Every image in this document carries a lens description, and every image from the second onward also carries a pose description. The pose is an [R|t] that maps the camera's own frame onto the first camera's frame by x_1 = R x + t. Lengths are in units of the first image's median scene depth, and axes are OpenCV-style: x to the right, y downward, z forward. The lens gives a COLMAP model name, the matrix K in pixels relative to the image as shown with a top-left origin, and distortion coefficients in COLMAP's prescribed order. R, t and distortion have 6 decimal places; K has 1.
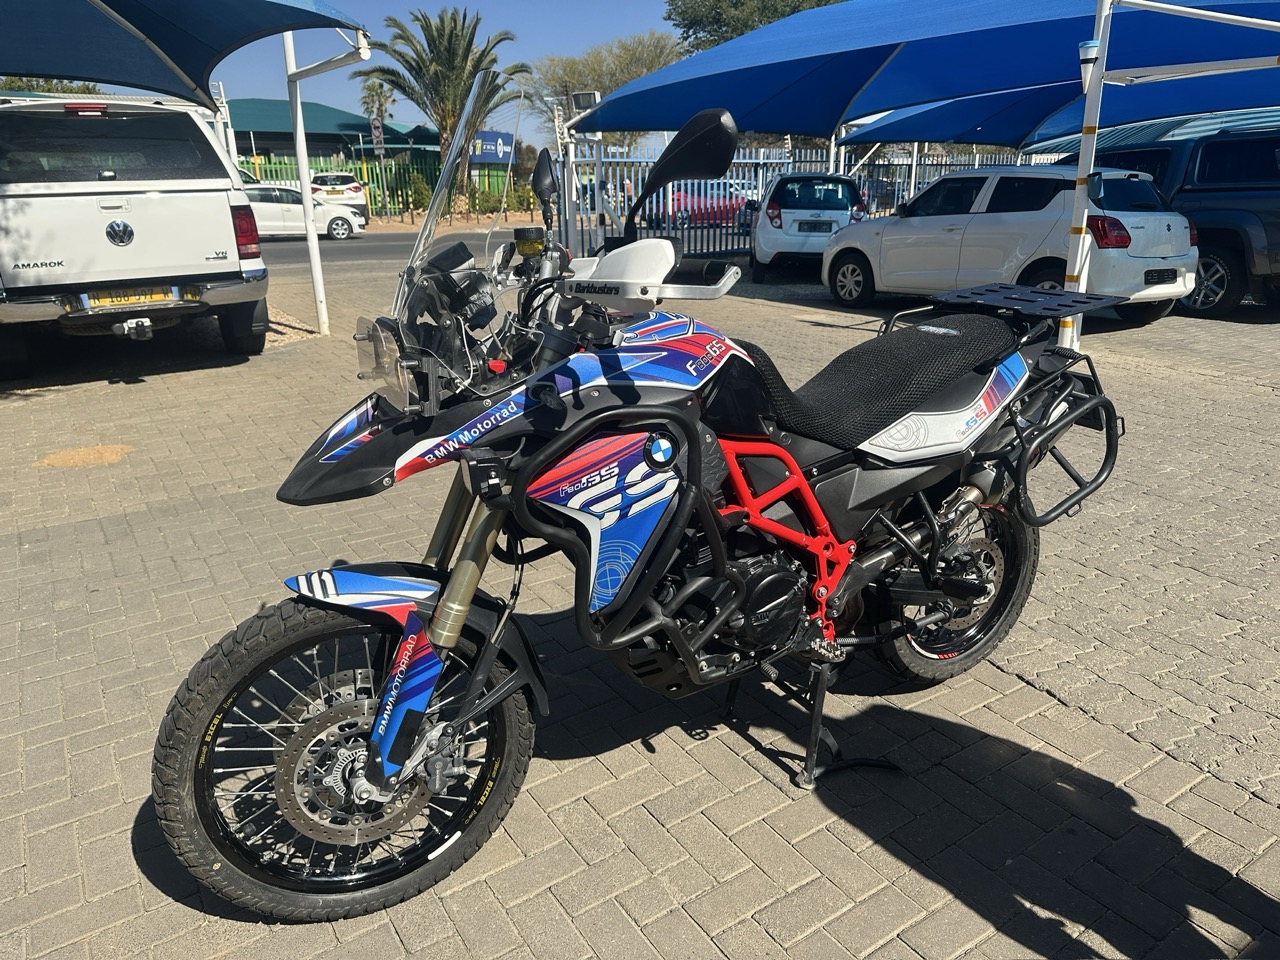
lens RADIAL K [[899.1, 0, 644.3], [0, 899.1, 482.1], [0, 0, 1]] dist [0.001014, -0.002113]
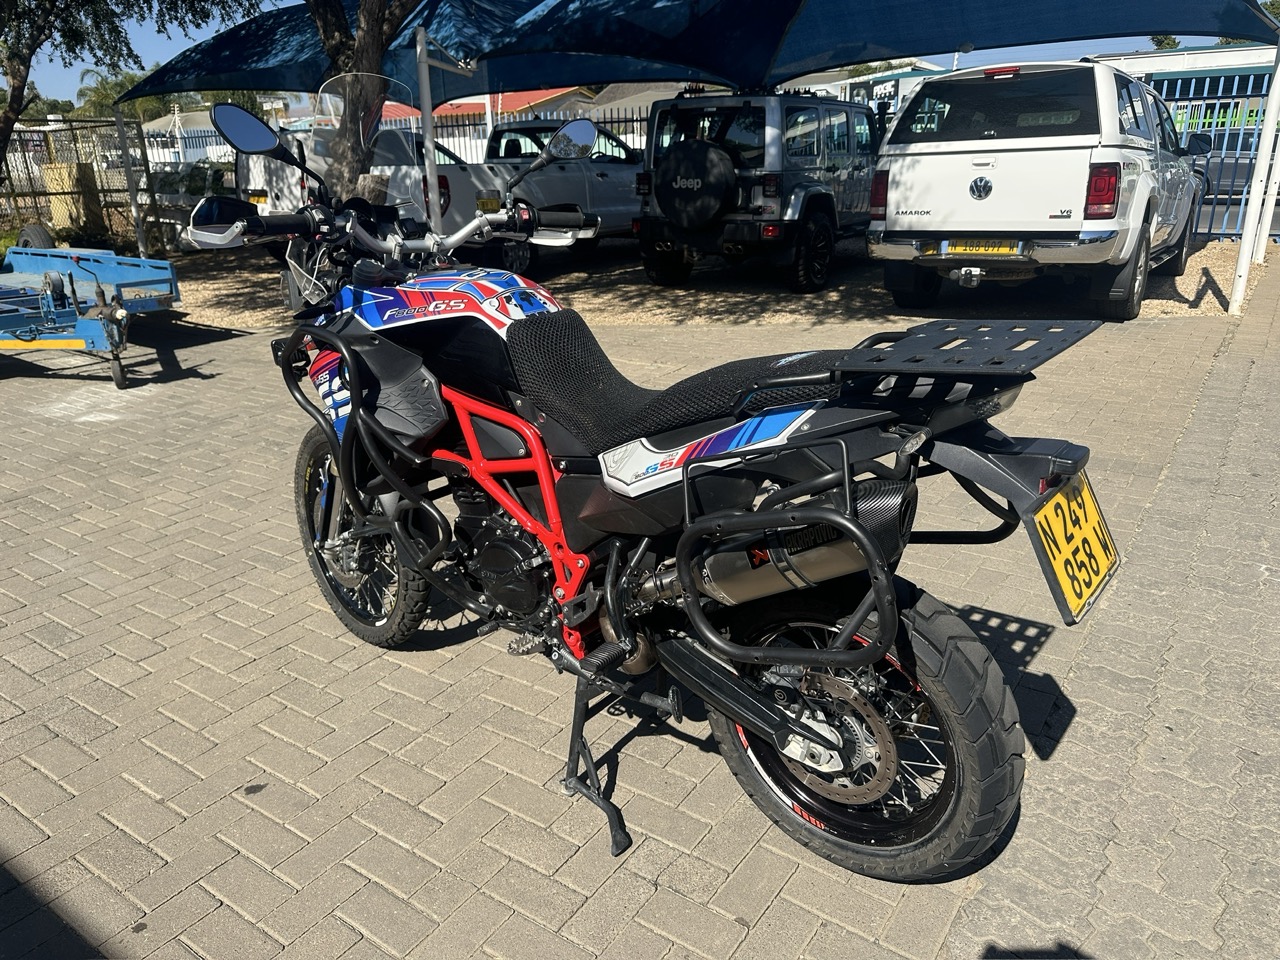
lens RADIAL K [[899.1, 0, 644.3], [0, 899.1, 482.1], [0, 0, 1]] dist [0.001014, -0.002113]
pose [[0.374982, 0.313832, -0.872294, 0.343692], [-0.272182, 0.936755, 0.220018, -0.073158], [0.886174, 0.154920, 0.436686, 0.220134]]
